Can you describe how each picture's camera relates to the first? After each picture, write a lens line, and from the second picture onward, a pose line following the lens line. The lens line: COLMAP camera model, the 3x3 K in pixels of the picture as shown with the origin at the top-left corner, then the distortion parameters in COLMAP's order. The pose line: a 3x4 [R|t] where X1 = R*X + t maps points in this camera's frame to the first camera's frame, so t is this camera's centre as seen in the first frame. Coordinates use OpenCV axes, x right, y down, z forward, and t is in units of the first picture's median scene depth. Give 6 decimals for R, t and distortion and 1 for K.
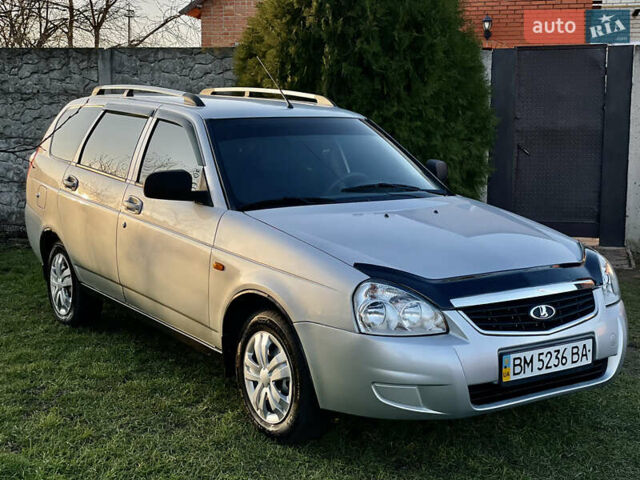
lens RADIAL K [[958.6, 0, 320.0], [0, 958.6, 240.0], [0, 0, 1]] dist [0.153672, -0.170347]
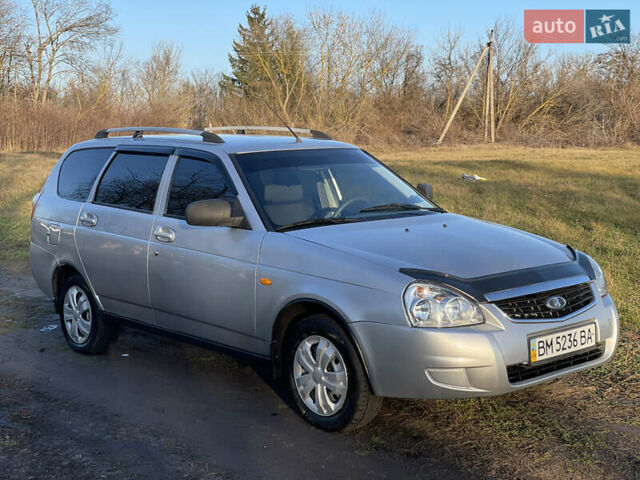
lens RADIAL K [[958.6, 0, 320.0], [0, 958.6, 240.0], [0, 0, 1]] dist [0.153672, -0.170347]
pose [[0.992663, -0.047232, 0.111307, -0.183634], [0.051909, 0.997870, -0.039500, 0.029893], [-0.109204, 0.044988, 0.993001, -0.146369]]
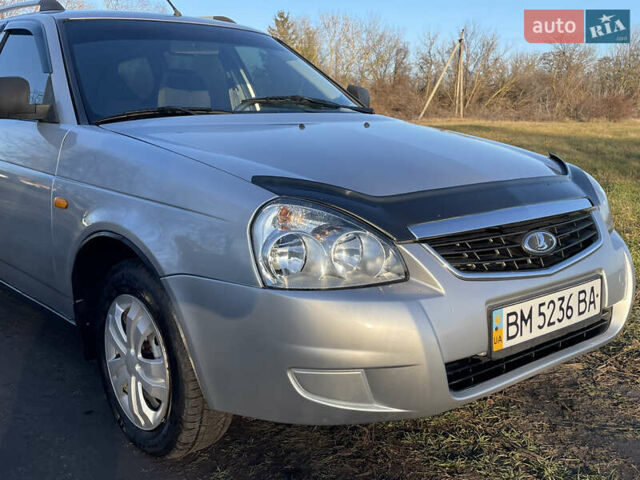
lens RADIAL K [[702.5, 0, 327.3], [0, 702.5, 244.9], [0, 0, 1]] dist [0.076688, -0.032873]
pose [[0.994027, -0.044498, 0.099651, 0.035392], [0.041489, 0.998624, 0.032075, 0.054498], [-0.100942, -0.027749, 0.994505, 0.525641]]
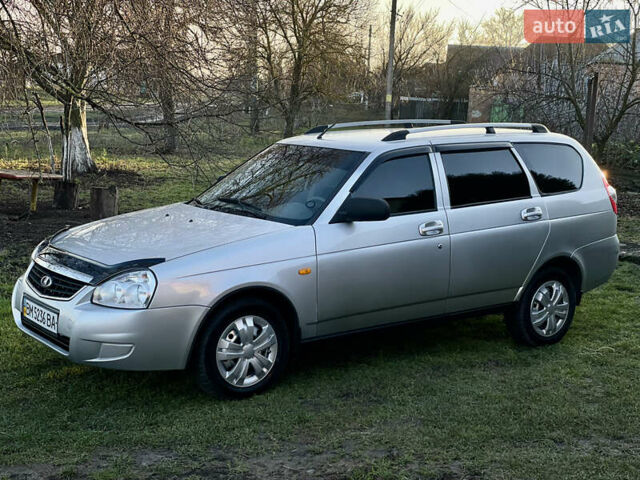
lens RADIAL K [[958.6, 0, 320.0], [0, 958.6, 240.0], [0, 0, 1]] dist [0.153672, -0.170347]
pose [[0.009975, 0.133405, -0.991011, 1.596529], [-0.169481, 0.976948, 0.129806, -0.229245], [0.985483, 0.166663, 0.032355, 1.324570]]
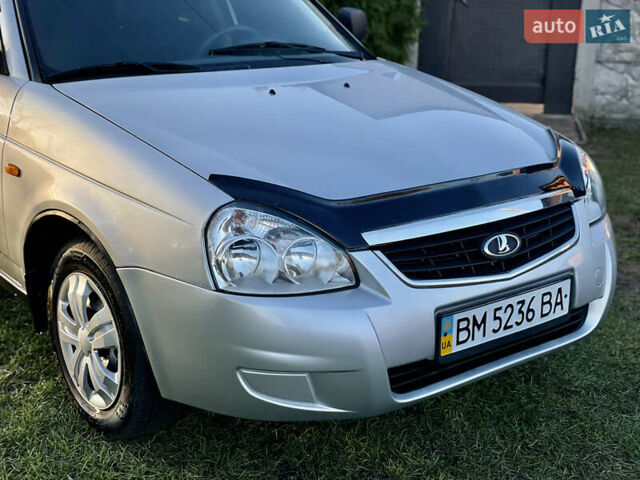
lens RADIAL K [[958.6, 0, 320.0], [0, 958.6, 240.0], [0, 0, 1]] dist [0.153672, -0.170347]
pose [[0.997200, -0.011507, 0.073891, 0.058609], [0.000522, 0.989138, 0.146986, -0.024789], [-0.074780, -0.146536, 0.986375, 0.362511]]
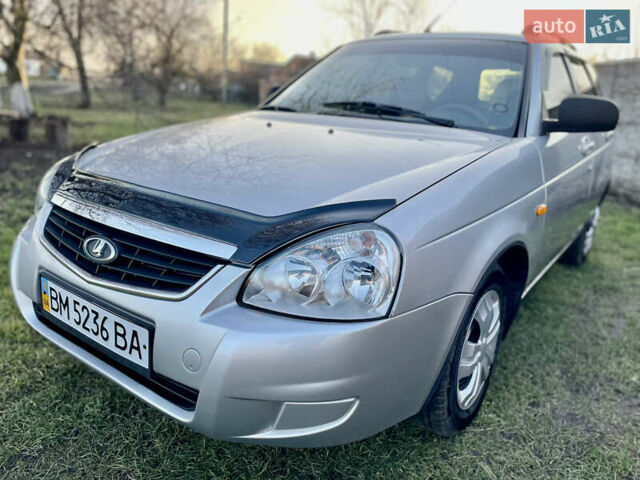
lens RADIAL K [[482.5, 0, 320.0], [0, 482.5, 240.0], [0, 0, 1]] dist [0.090636, -0.114403]
pose [[0.317145, 0.265989, -0.910313, 0.576336], [-0.194421, 0.957712, 0.212105, -0.030864], [0.928235, 0.109716, 0.355447, 1.014323]]
